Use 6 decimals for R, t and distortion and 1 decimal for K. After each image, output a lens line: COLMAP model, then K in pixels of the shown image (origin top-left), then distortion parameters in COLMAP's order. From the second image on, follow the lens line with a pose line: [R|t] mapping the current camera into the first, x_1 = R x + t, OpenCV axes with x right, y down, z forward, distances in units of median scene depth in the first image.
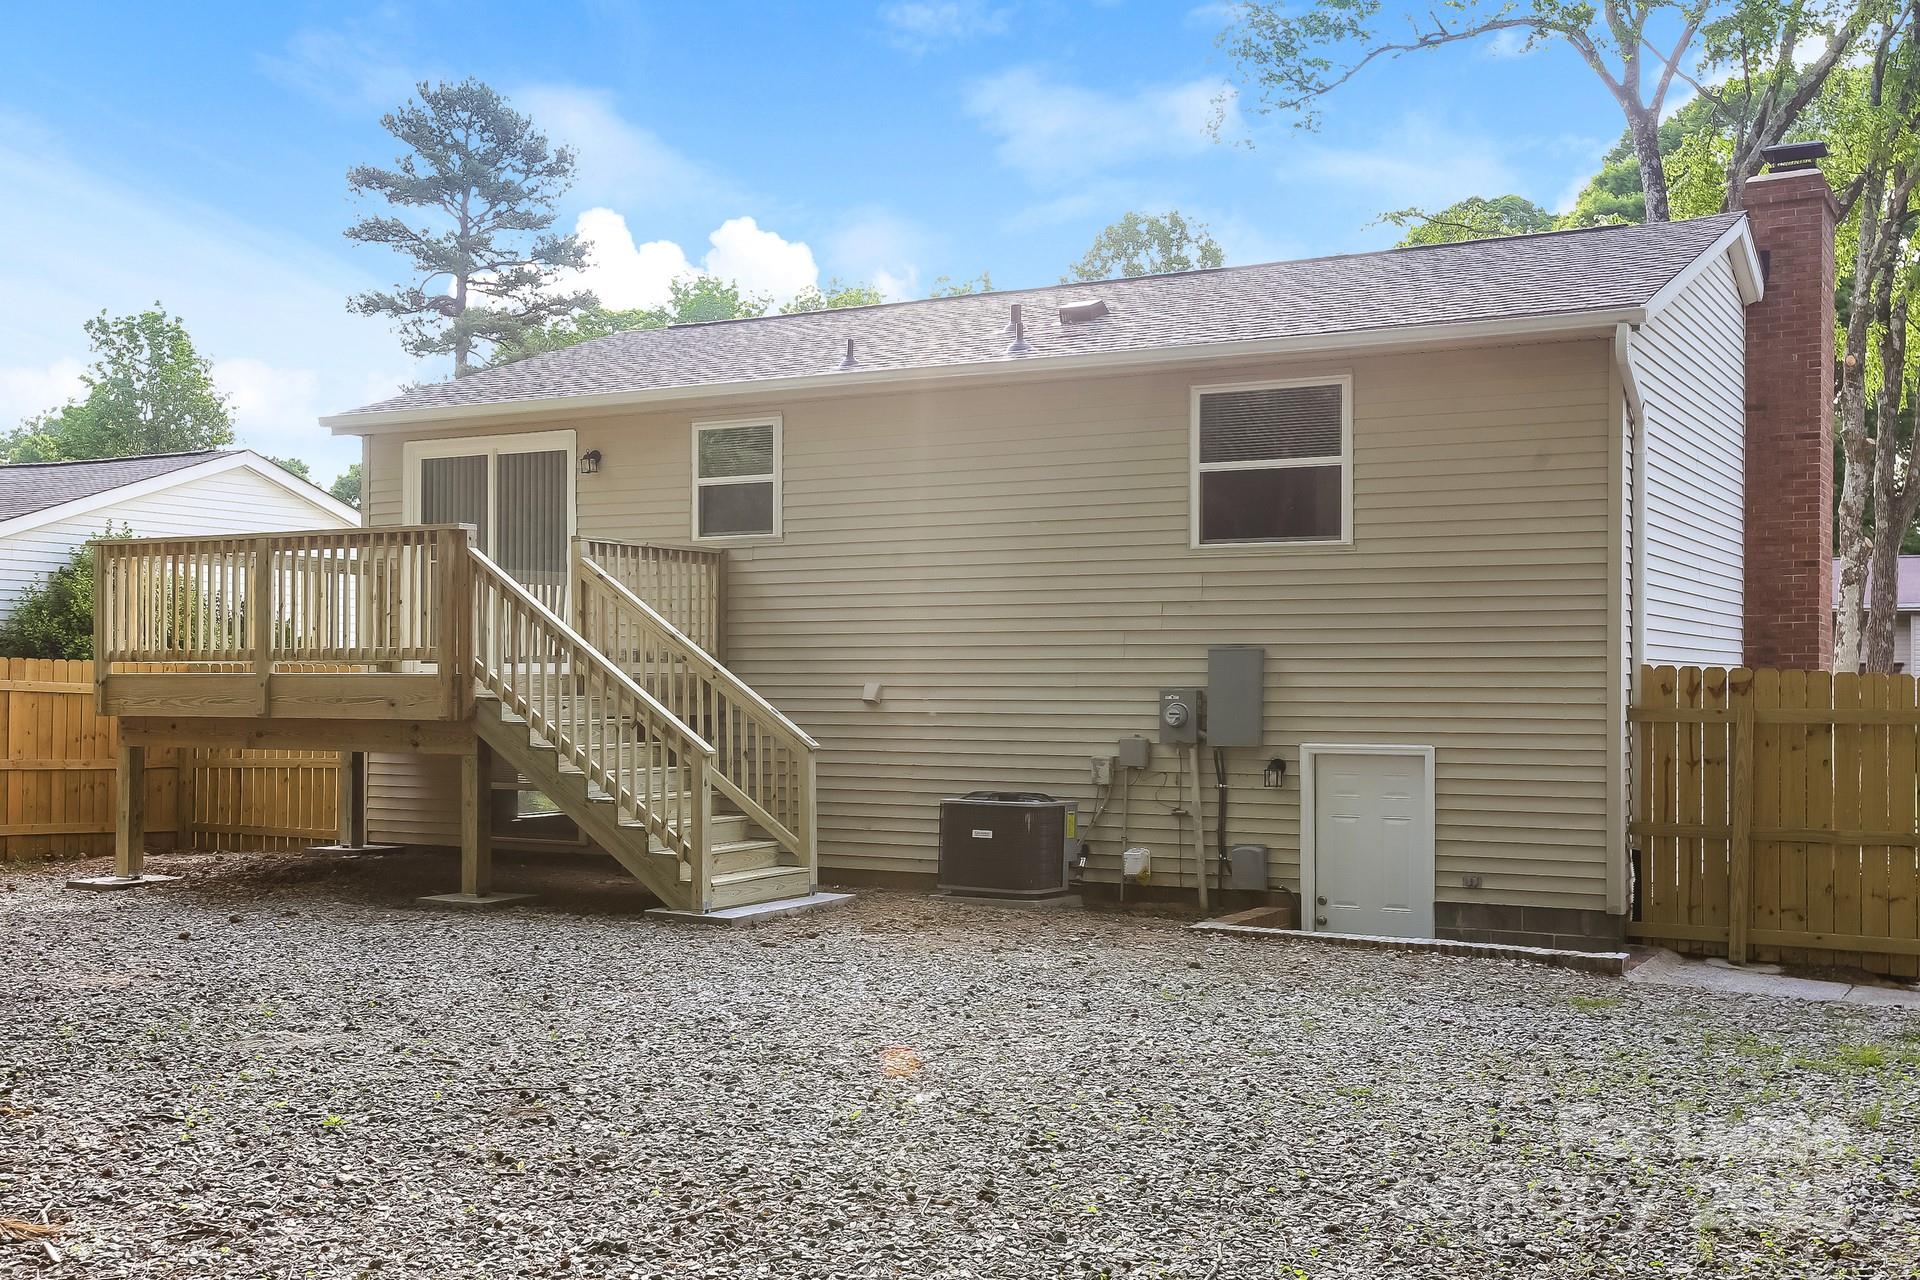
lens RADIAL K [[1948.2, 0, 960.0], [0, 1948.2, 640.0], [0, 0, 1]] dist [0.015116, 0.001035]
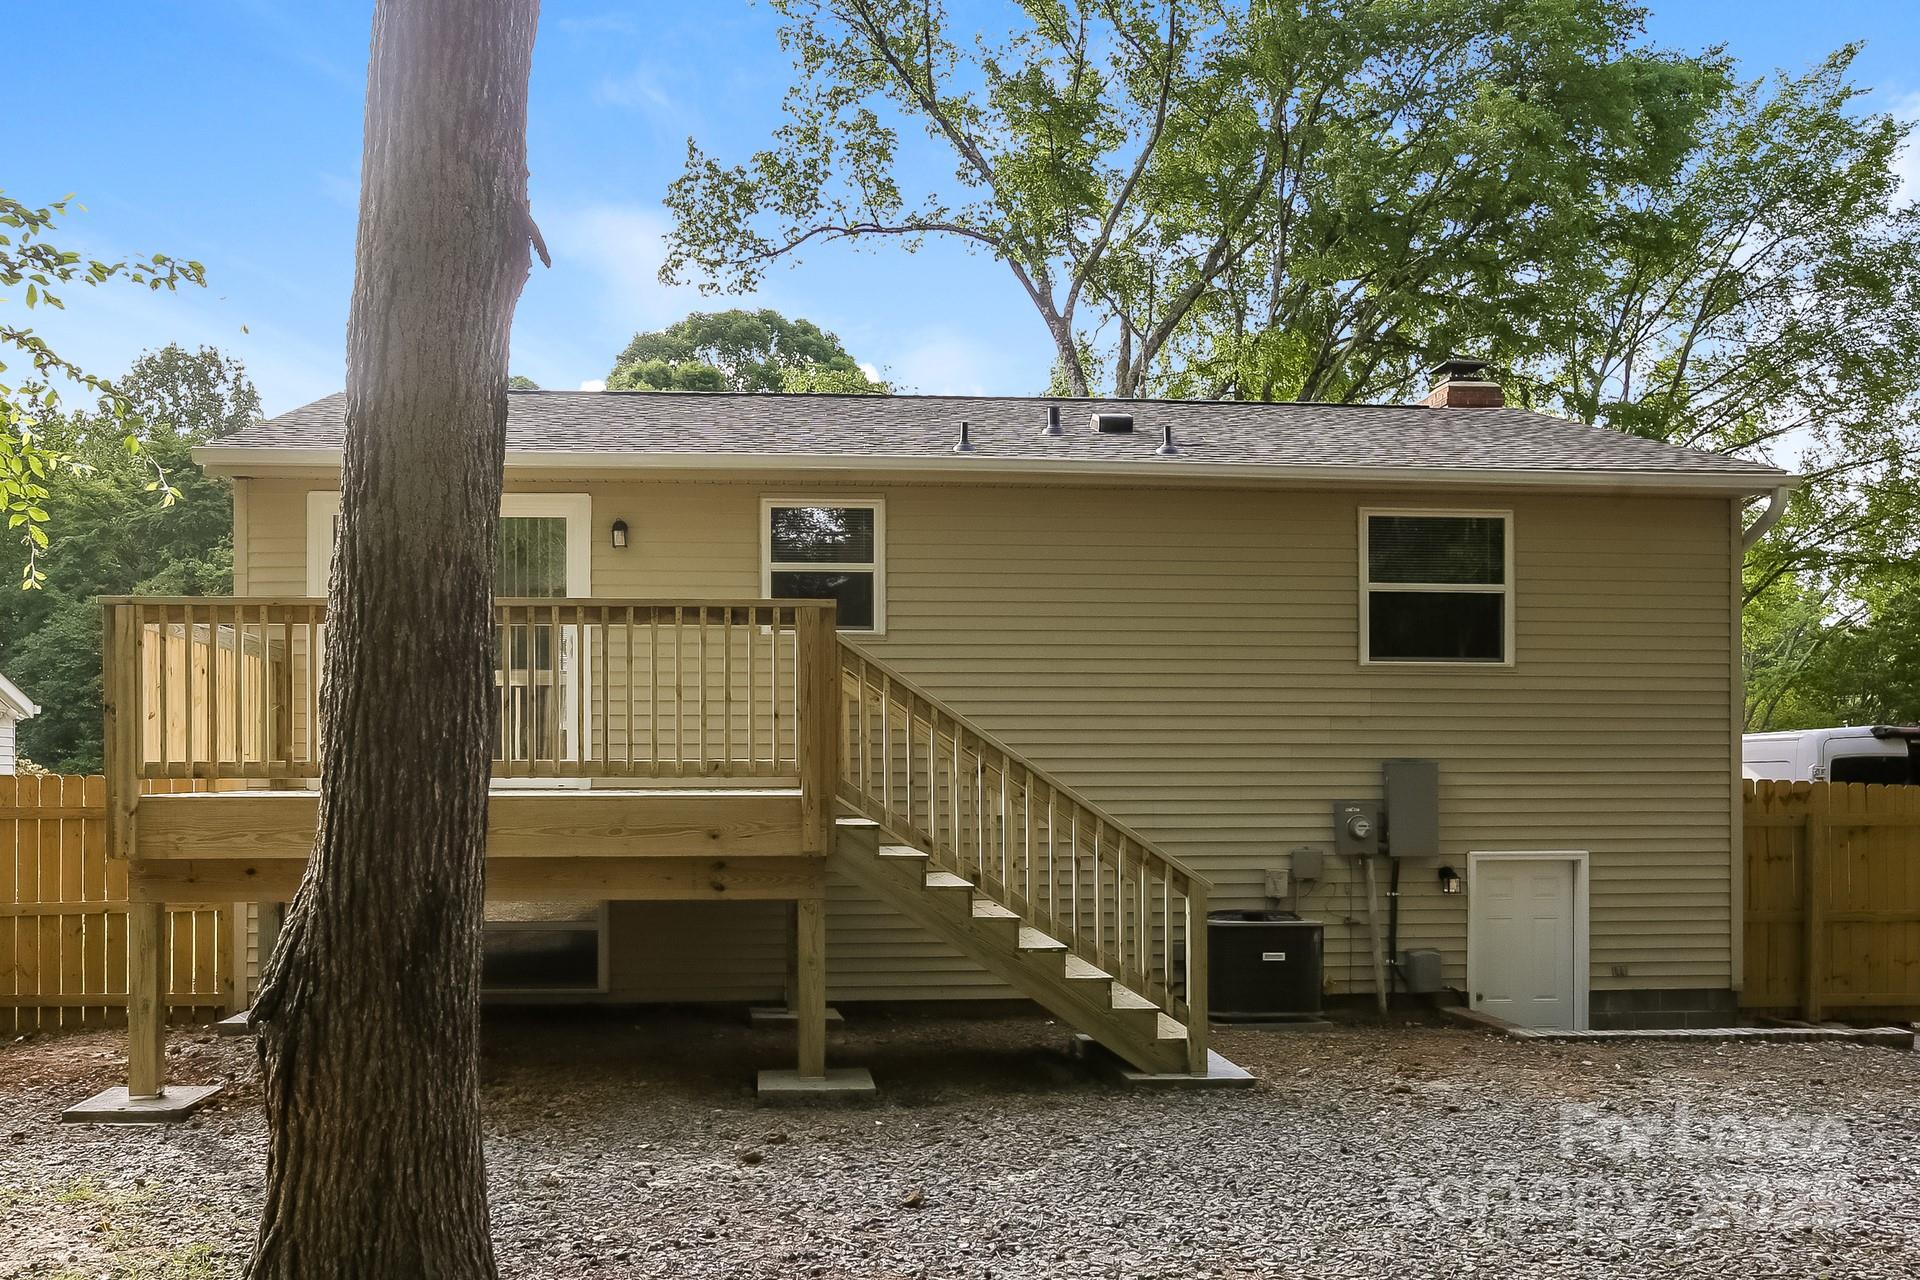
lens RADIAL K [[1564.0, 0, 955.5], [0, 1564.0, 785.8], [0, 0, 1]] dist [-0.013578, 0.001490]
pose [[0.838074, -0.006502, 0.545519, -0.518745], [-0.009527, 0.999602, 0.026550, -0.003048], [-0.545474, -0.027448, 0.837678, 0.429796]]
